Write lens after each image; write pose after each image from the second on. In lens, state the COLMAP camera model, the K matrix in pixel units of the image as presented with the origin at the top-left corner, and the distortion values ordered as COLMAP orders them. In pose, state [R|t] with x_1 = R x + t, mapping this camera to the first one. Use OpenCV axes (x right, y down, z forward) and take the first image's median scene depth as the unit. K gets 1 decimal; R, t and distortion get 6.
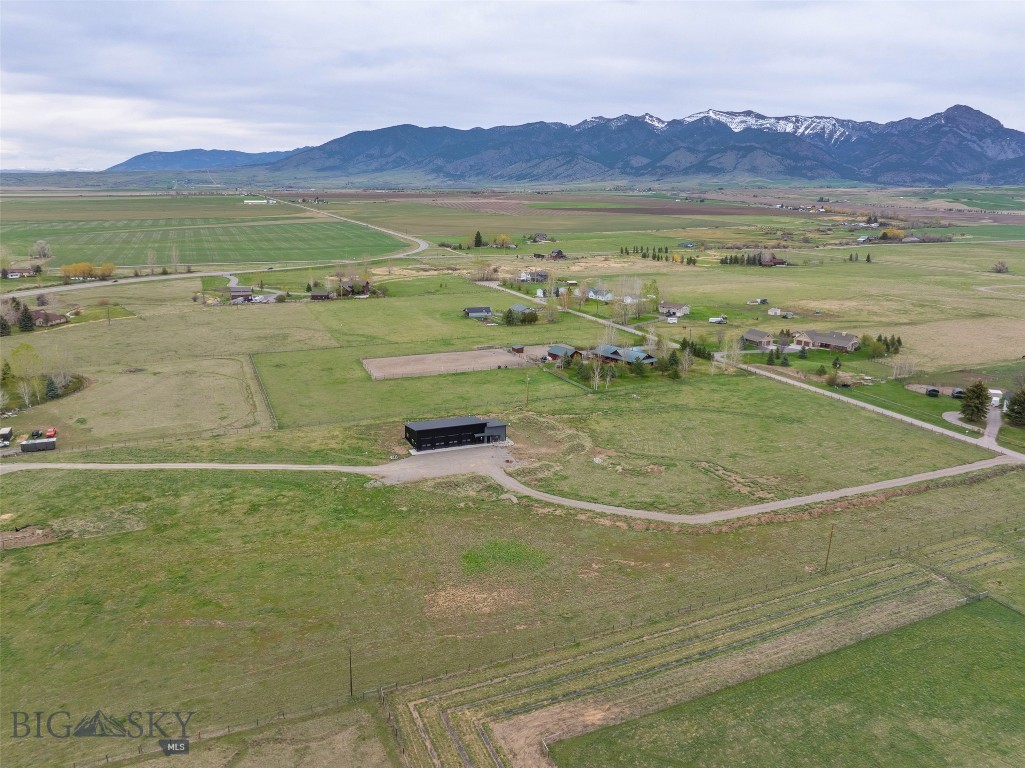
lens RADIAL K [[722.3, 0, 515.9], [0, 722.3, 365.8], [0, 0, 1]] dist [-0.043081, 0.009357]
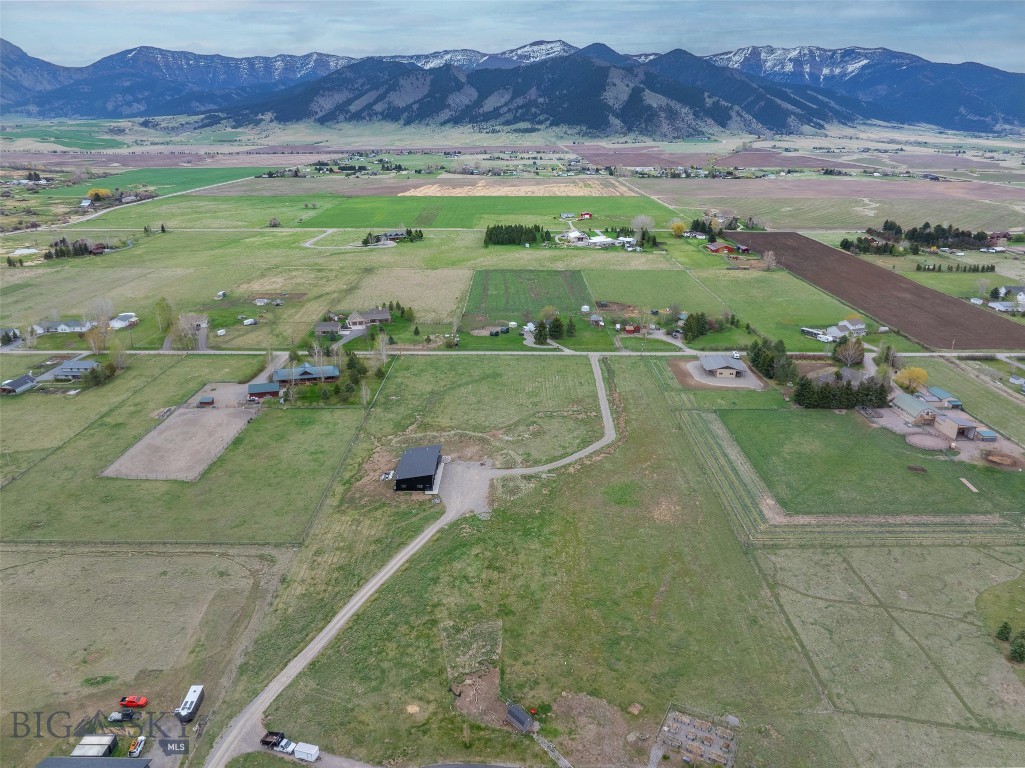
lens RADIAL K [[731.8, 0, 513.1], [0, 731.8, 345.3], [0, 0, 1]] dist [-0.037044, 0.000944]
pose [[0.405628, -0.270583, 0.873070, -0.384352], [0.215535, 0.956558, 0.196320, -0.115201], [-0.888263, 0.108544, 0.446326, 0.109926]]
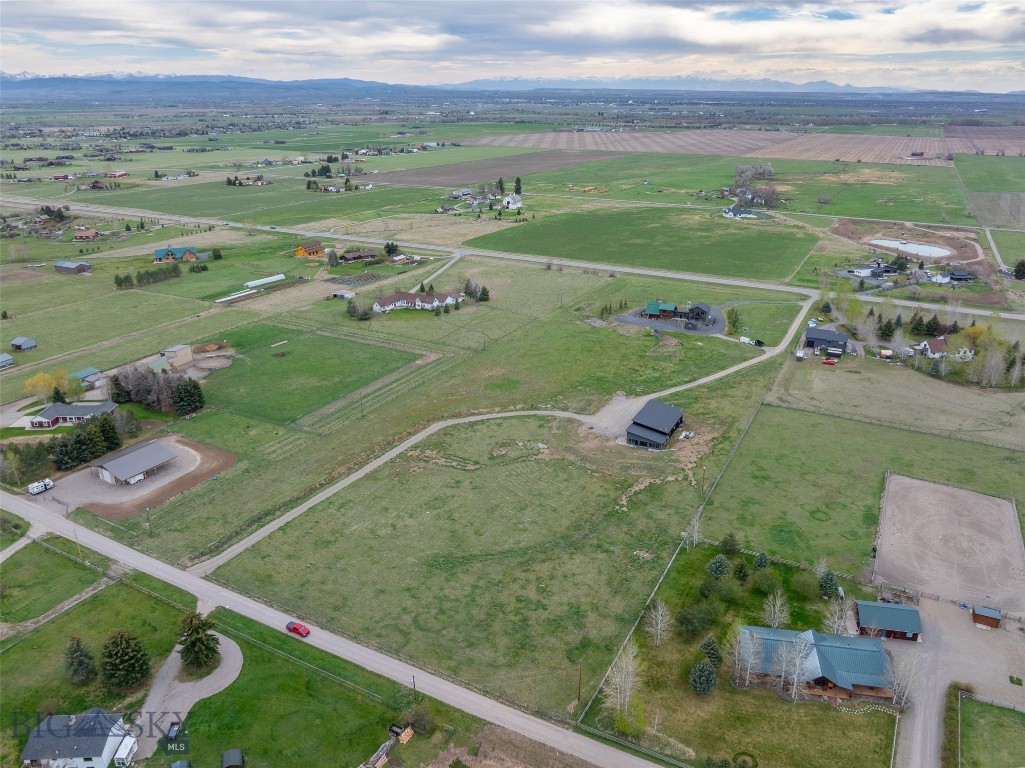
lens RADIAL K [[755.1, 0, 515.3], [0, 755.1, 359.2], [0, 0, 1]] dist [-0.037644, 0.001658]
pose [[-0.781392, 0.190434, -0.594274, 0.316164], [-0.163224, 0.856779, 0.489171, -0.222964], [0.602316, 0.479234, -0.638397, 0.605580]]
